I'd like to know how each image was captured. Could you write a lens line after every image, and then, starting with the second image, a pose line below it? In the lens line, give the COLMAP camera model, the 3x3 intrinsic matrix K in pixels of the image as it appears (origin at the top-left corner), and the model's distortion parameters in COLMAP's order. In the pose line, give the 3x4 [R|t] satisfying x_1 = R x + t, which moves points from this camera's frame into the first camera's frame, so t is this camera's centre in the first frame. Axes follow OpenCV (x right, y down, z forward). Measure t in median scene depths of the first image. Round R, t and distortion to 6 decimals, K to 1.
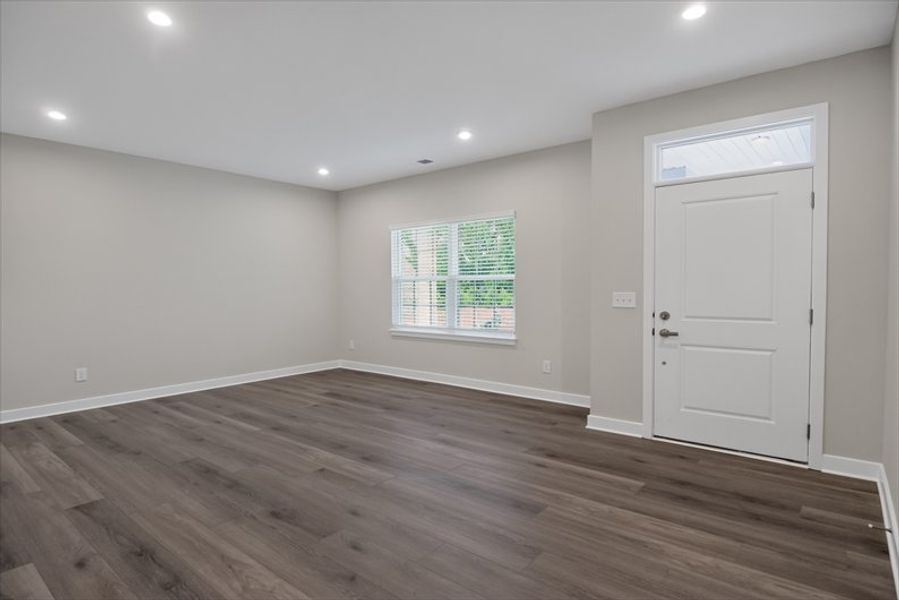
lens RADIAL K [[485.3, 0, 447.9], [0, 485.3, 303.4], [0, 0, 1]] dist [-0.010742, -0.002914]
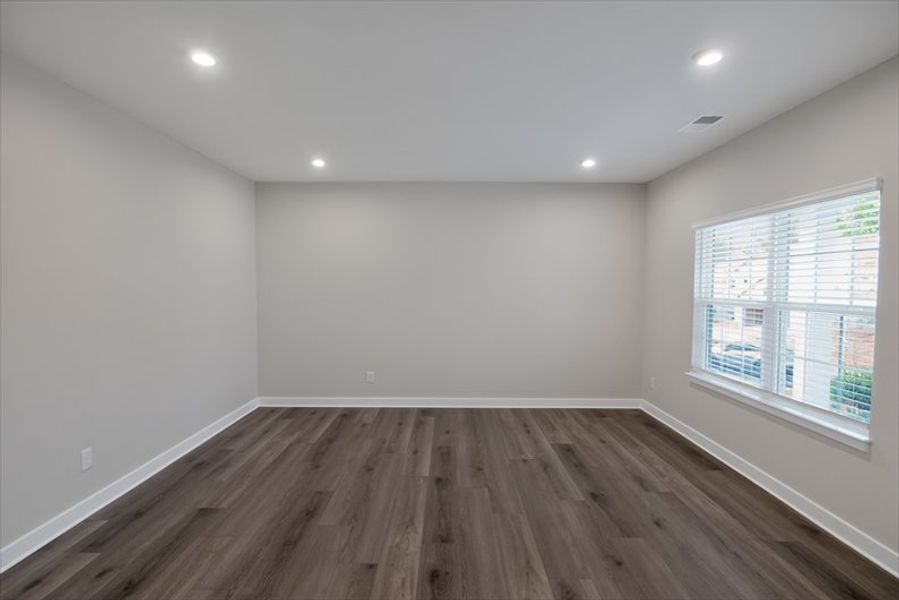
lens RADIAL K [[485.3, 0, 447.9], [0, 485.3, 303.4], [0, 0, 1]] dist [-0.010742, -0.002914]
pose [[0.631689, 0.044052, -0.773969, 0.362260], [-0.036888, 0.998961, 0.026752, -0.094501], [0.774344, 0.011651, 0.632658, 0.539737]]
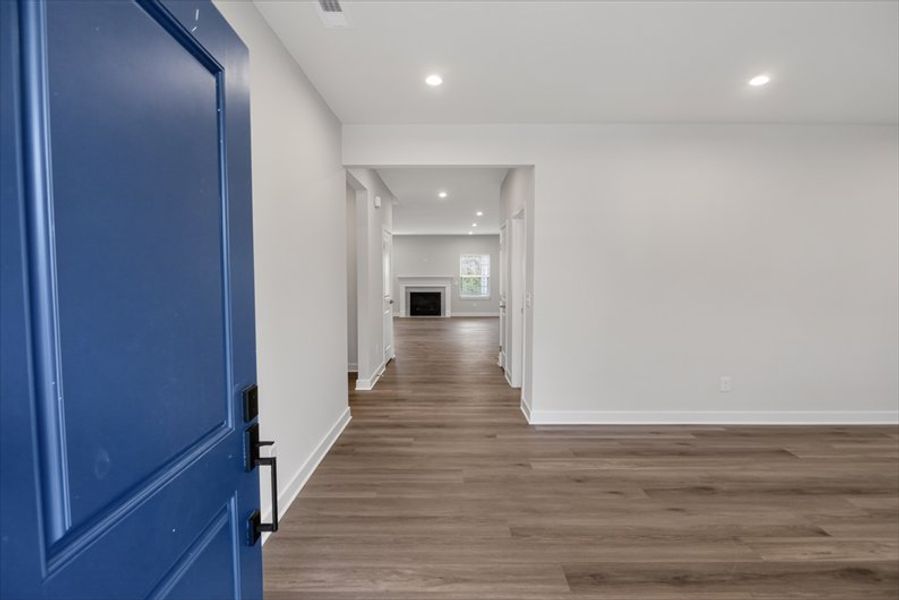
lens RADIAL K [[485.3, 0, 447.9], [0, 485.3, 303.4], [0, 0, 1]] dist [-0.010742, -0.002914]
pose [[-0.777192, 0.044953, -0.627656, 0.613572], [-0.017835, 0.995471, 0.093380, -0.078523], [0.629011, 0.083768, -0.772870, 1.072064]]
